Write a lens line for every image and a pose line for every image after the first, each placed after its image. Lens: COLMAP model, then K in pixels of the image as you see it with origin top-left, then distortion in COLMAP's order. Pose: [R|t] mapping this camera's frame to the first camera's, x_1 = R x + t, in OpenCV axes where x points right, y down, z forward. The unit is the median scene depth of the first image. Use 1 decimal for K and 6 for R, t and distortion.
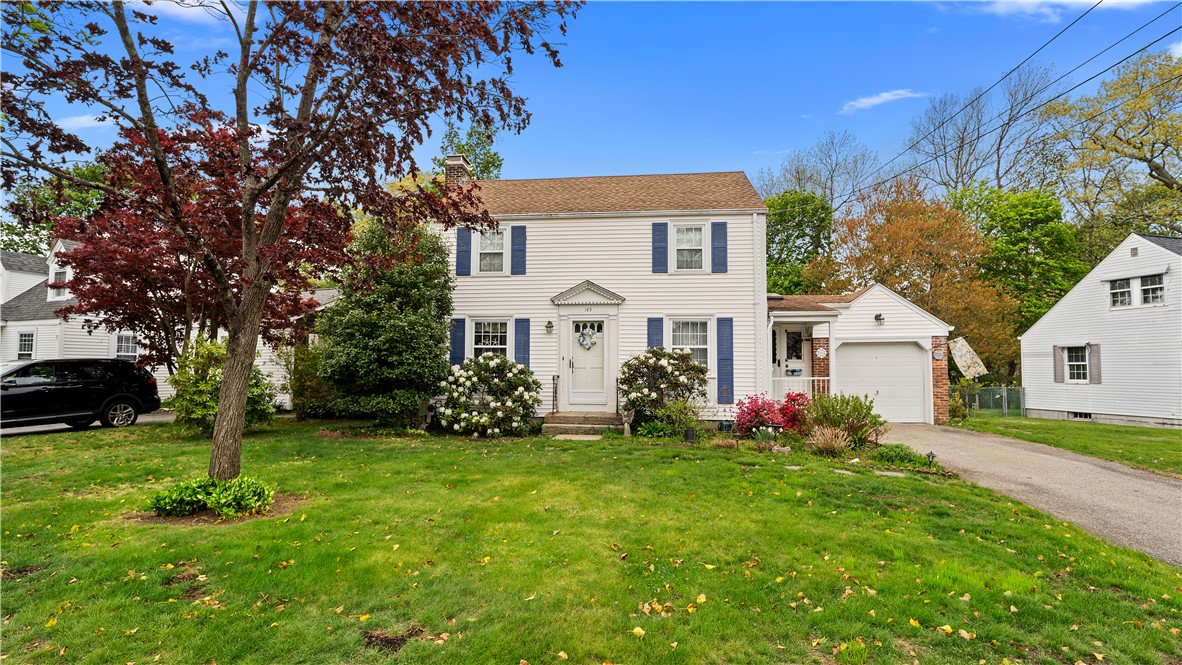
lens RADIAL K [[573.1, 0, 591.2], [0, 573.1, 332.1], [0, 0, 1]] dist [-0.010279, 0.001057]
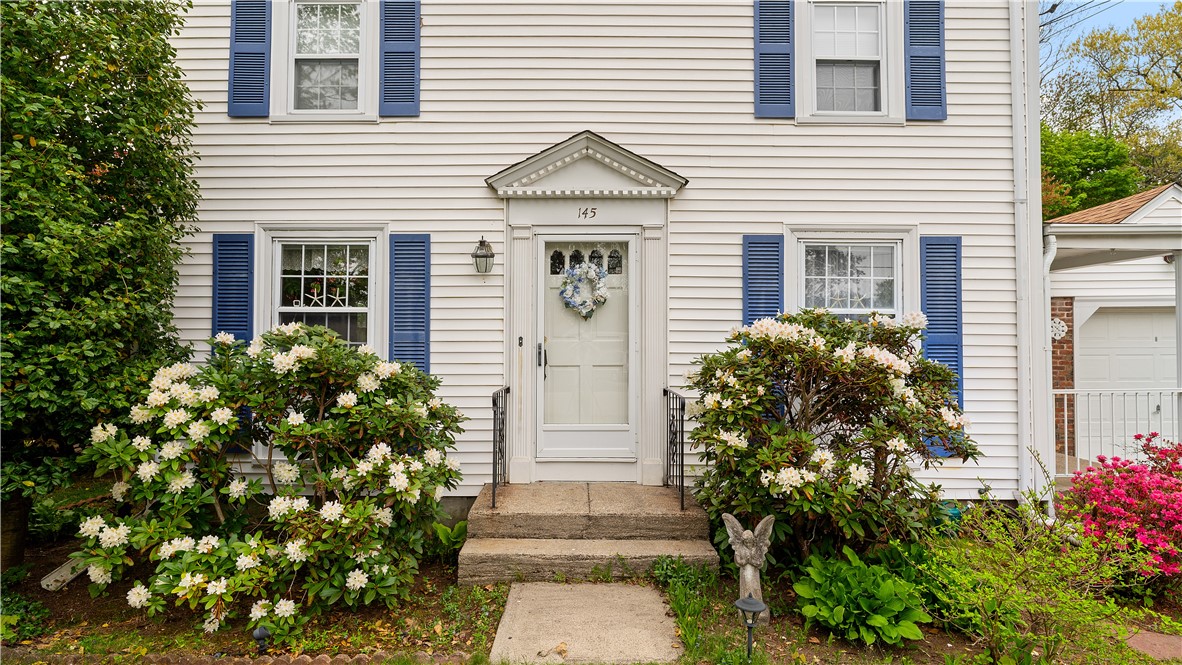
lens RADIAL K [[573.1, 0, 591.8], [0, 573.1, 331.4], [0, 0, 1]] dist [-0.010279, 0.001057]
pose [[0.994085, 0.001108, 0.108600, -0.043522], [-0.005516, 0.999172, 0.040301, 0.024330], [-0.108465, -0.040662, 0.993268, 0.626758]]
